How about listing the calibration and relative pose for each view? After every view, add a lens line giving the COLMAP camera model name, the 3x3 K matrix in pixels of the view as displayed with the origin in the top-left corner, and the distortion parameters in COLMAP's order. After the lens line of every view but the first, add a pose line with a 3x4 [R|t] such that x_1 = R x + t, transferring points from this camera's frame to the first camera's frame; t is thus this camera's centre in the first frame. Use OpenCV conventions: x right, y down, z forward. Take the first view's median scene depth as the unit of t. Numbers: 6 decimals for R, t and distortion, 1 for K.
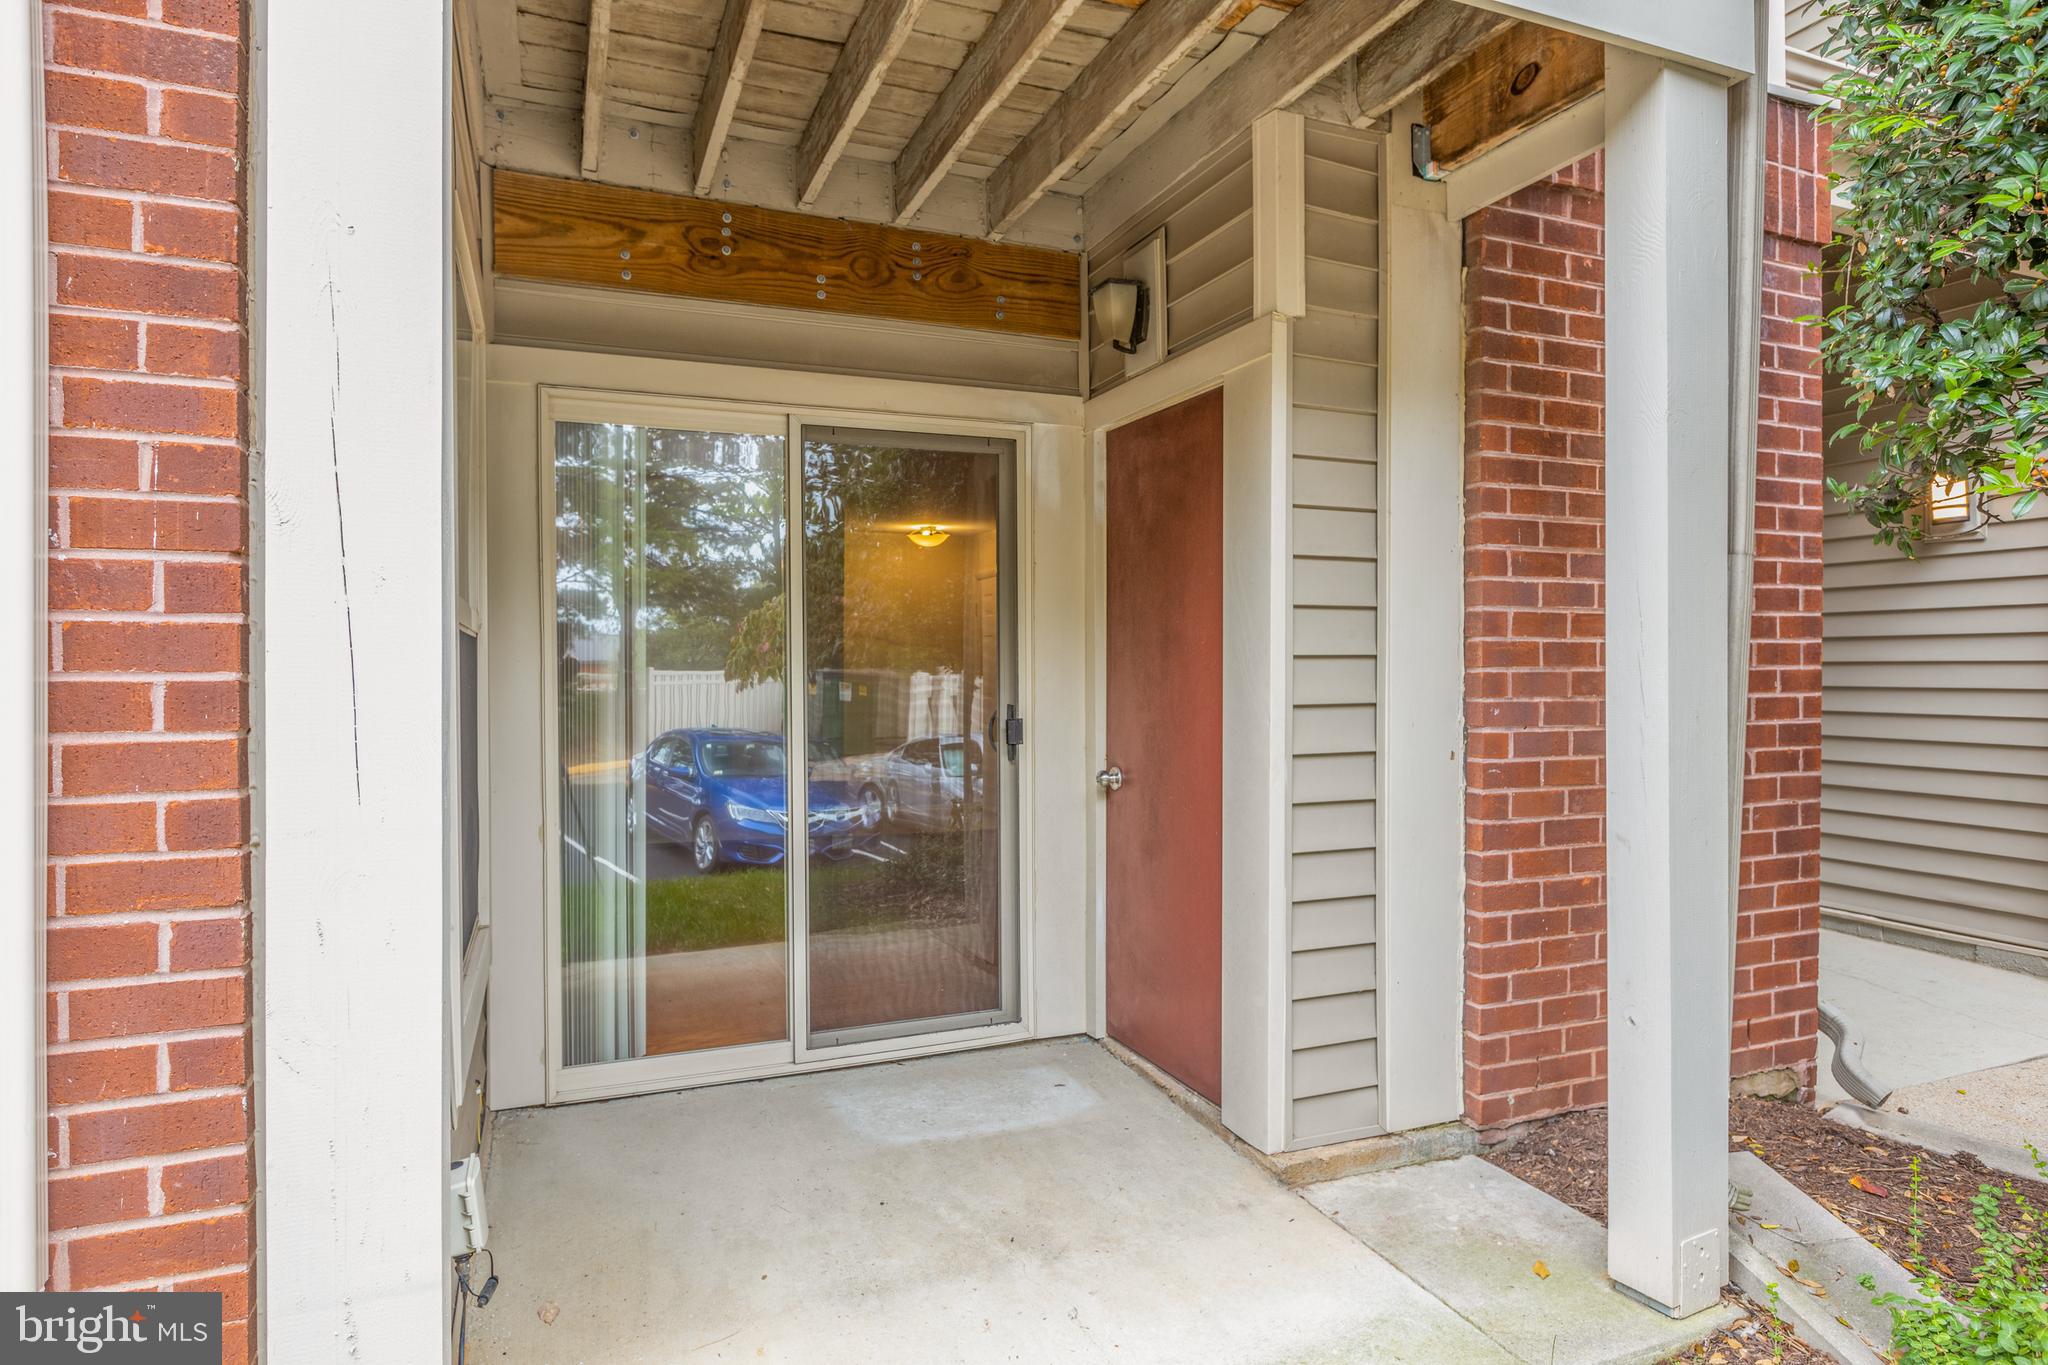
lens RADIAL K [[1157.6, 0, 1026.6], [0, 1157.6, 671.8], [0, 0, 1]] dist [-0.002973, -0.000029]
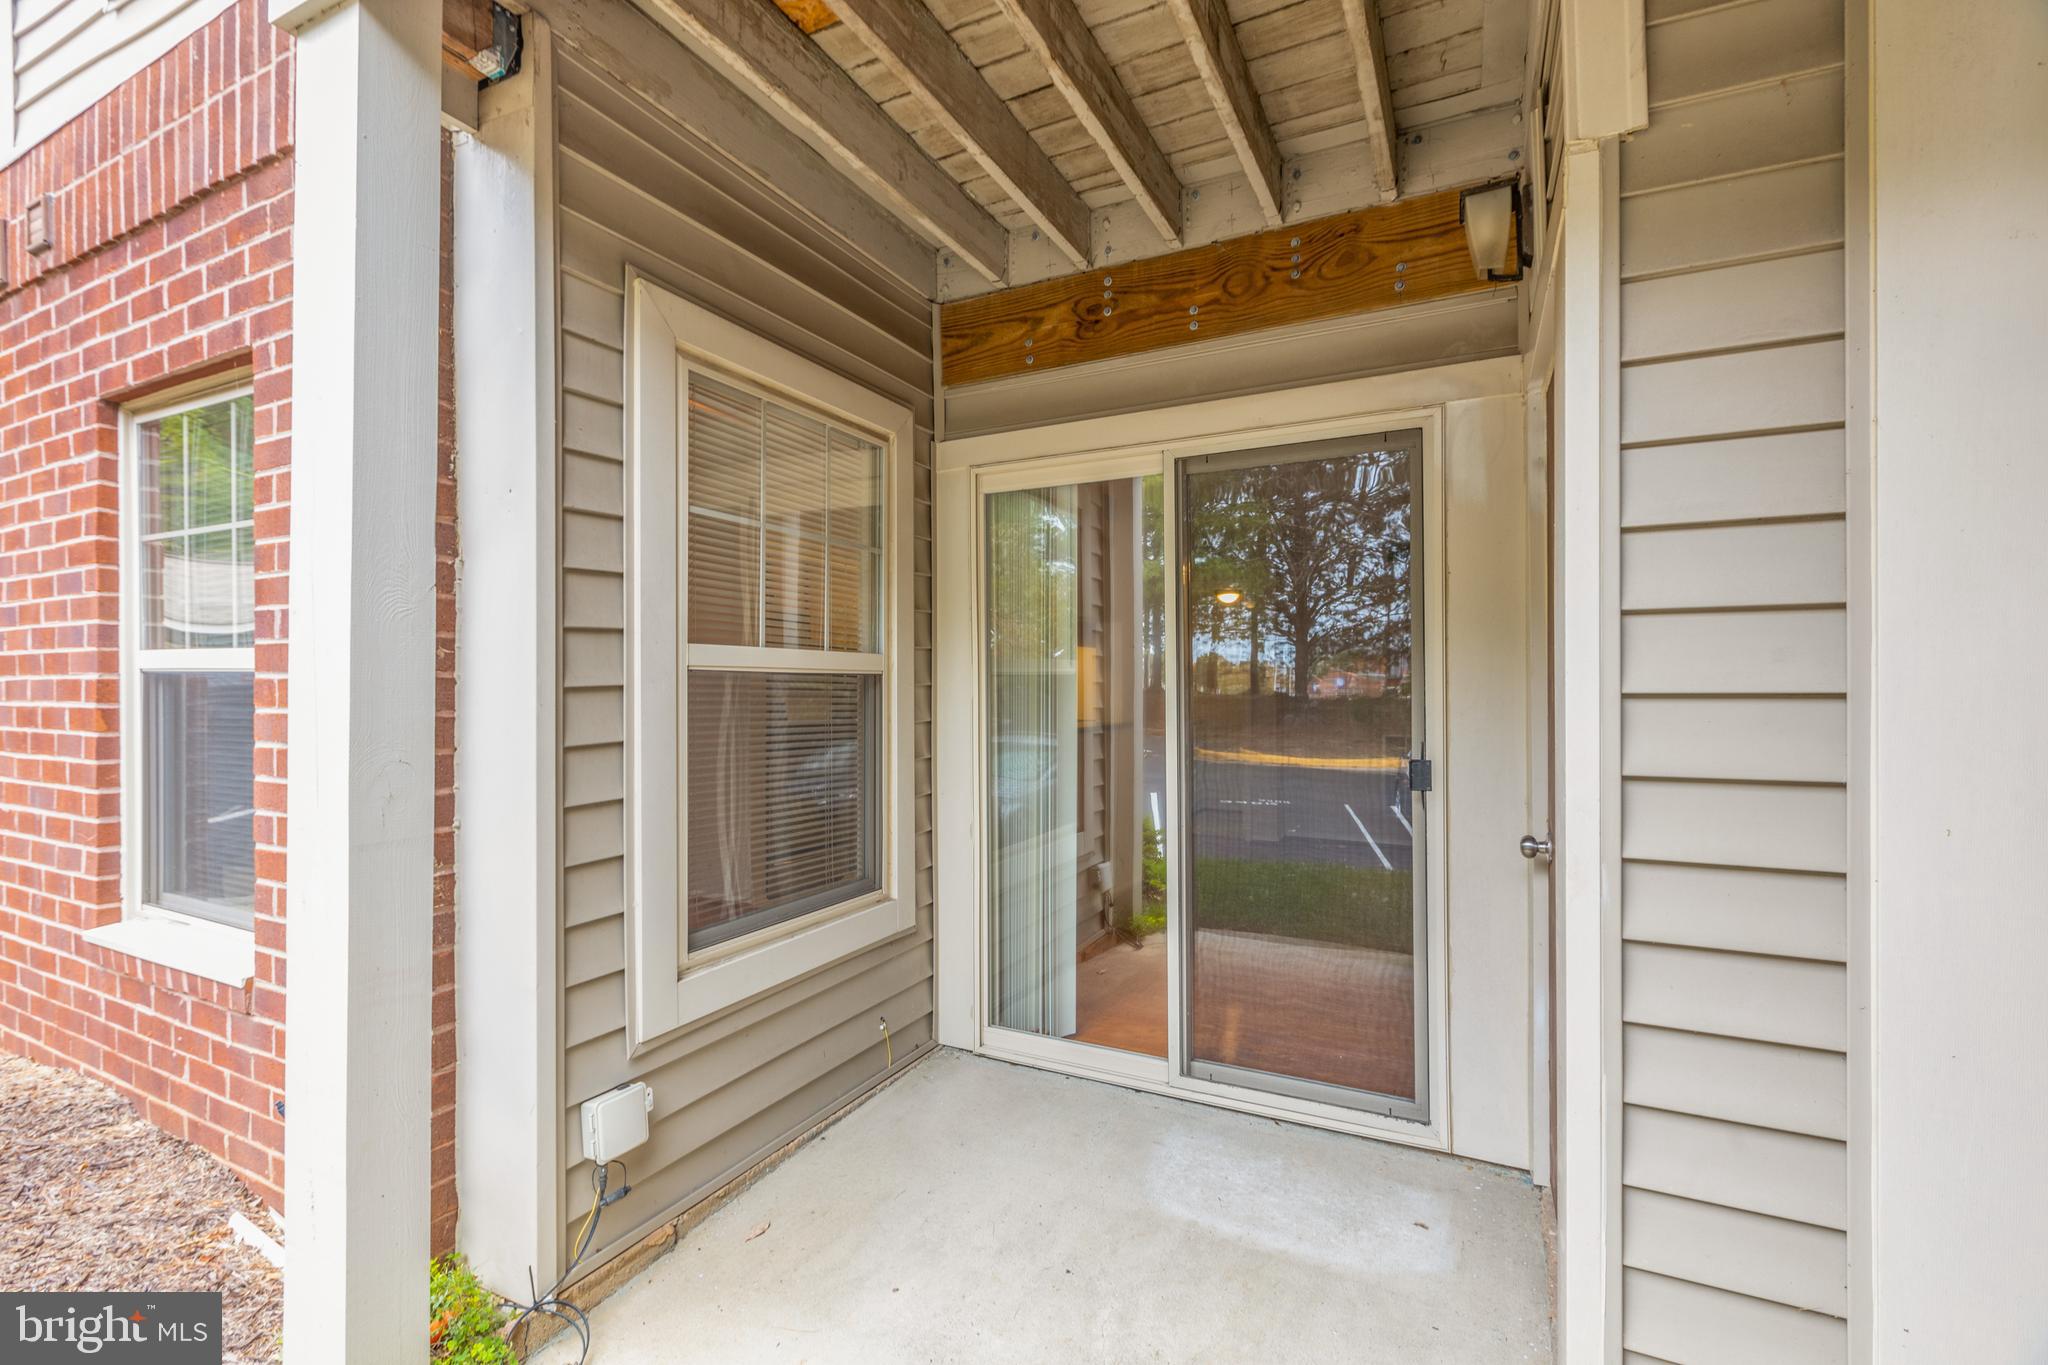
lens RADIAL K [[905.0, 0, 1028.4], [0, 905.0, 679.2], [0, 0, 1]] dist [0.001863, -0.000166]
pose [[0.650756, -0.002633, -0.759282, 0.326425], [-0.001368, 0.999988, -0.004640, -0.016109], [0.759286, 0.004058, 0.650745, 0.385291]]
